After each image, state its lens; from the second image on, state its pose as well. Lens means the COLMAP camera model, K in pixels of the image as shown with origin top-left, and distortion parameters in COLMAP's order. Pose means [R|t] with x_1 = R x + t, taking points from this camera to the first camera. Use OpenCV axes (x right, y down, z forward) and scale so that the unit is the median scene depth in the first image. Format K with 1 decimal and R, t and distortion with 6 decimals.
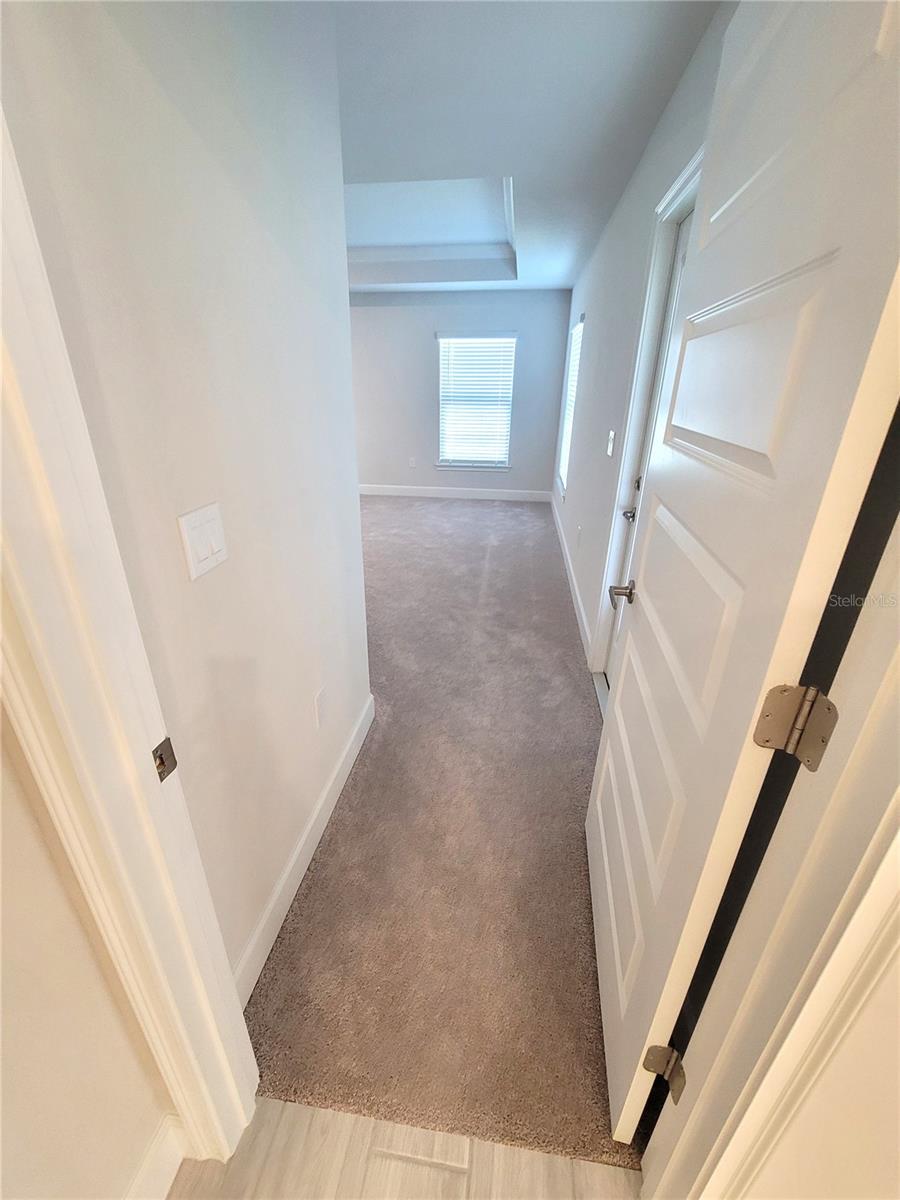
lens RADIAL K [[488.3, 0, 444.9], [0, 488.3, 593.5], [0, 0, 1]] dist [-0.002594, 0.002570]
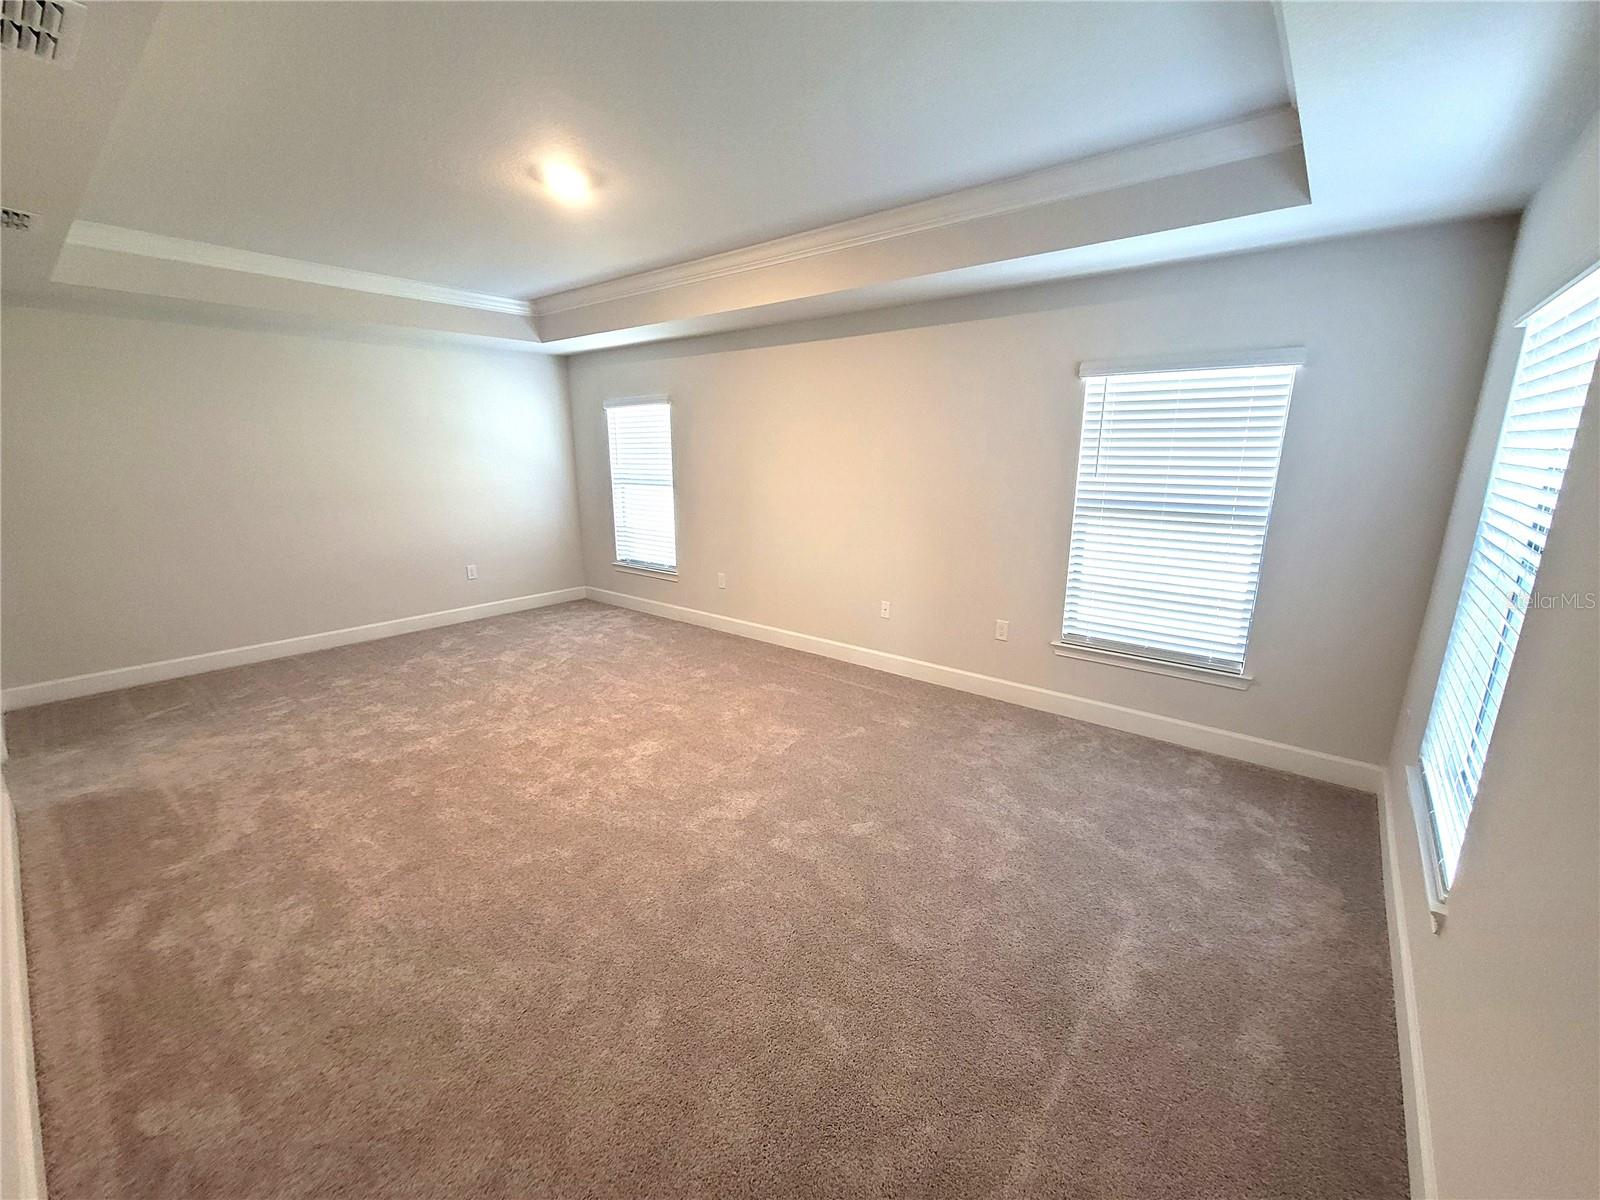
lens RADIAL K [[651.1, 0, 799.9], [0, 651.1, 603.5], [0, 0, 1]] dist [-0.002594, 0.002570]
pose [[0.855072, 0.113246, -0.505992, 0.097660], [-0.195879, 0.974095, -0.113003, -0.224397], [0.480087, 0.195739, 0.855104, 0.451058]]
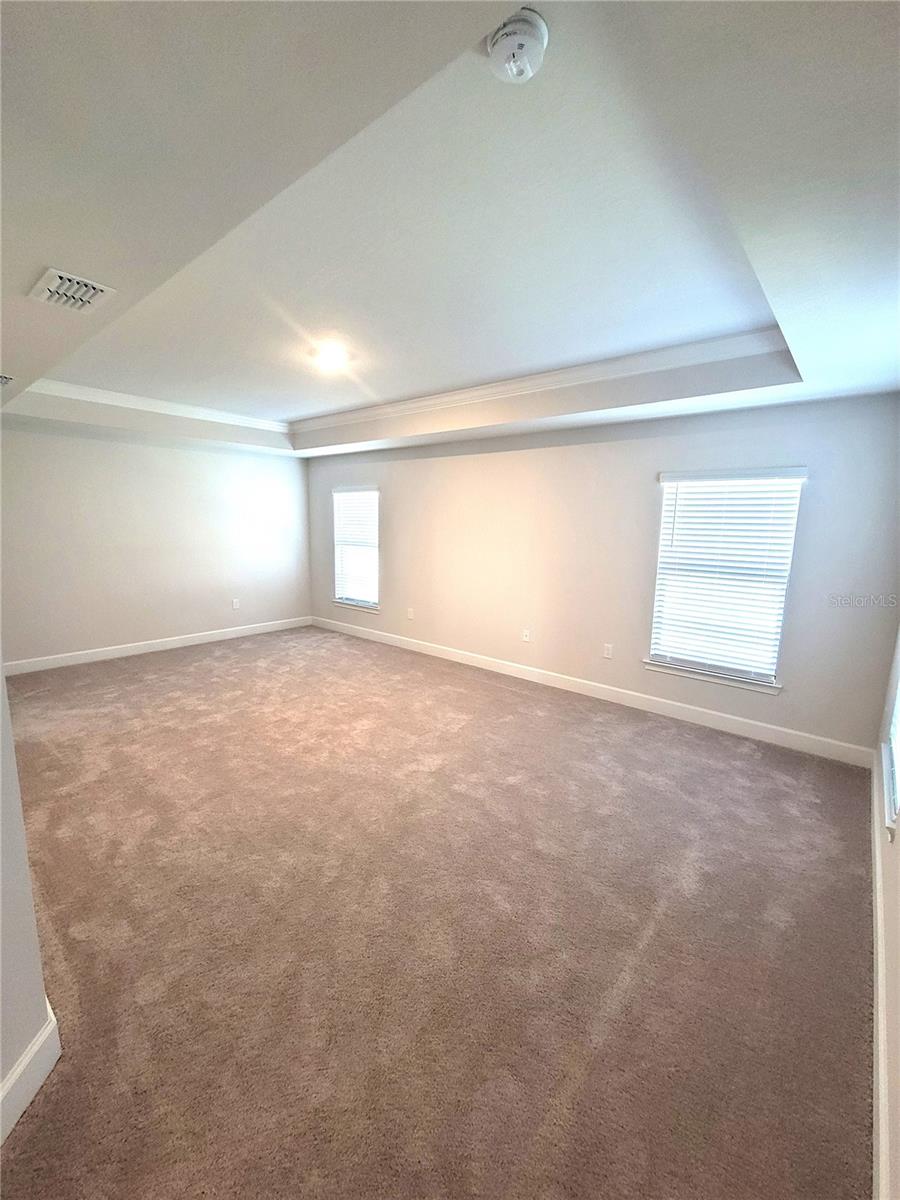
lens RADIAL K [[488.3, 0, 444.9], [0, 488.3, 596.8], [0, 0, 1]] dist [-0.002594, 0.002570]
pose [[0.843152, 0.091182, -0.529888, 0.113914], [-0.221152, 0.957104, -0.187198, -0.199119], [0.490089, 0.275022, 0.827149, 0.380024]]
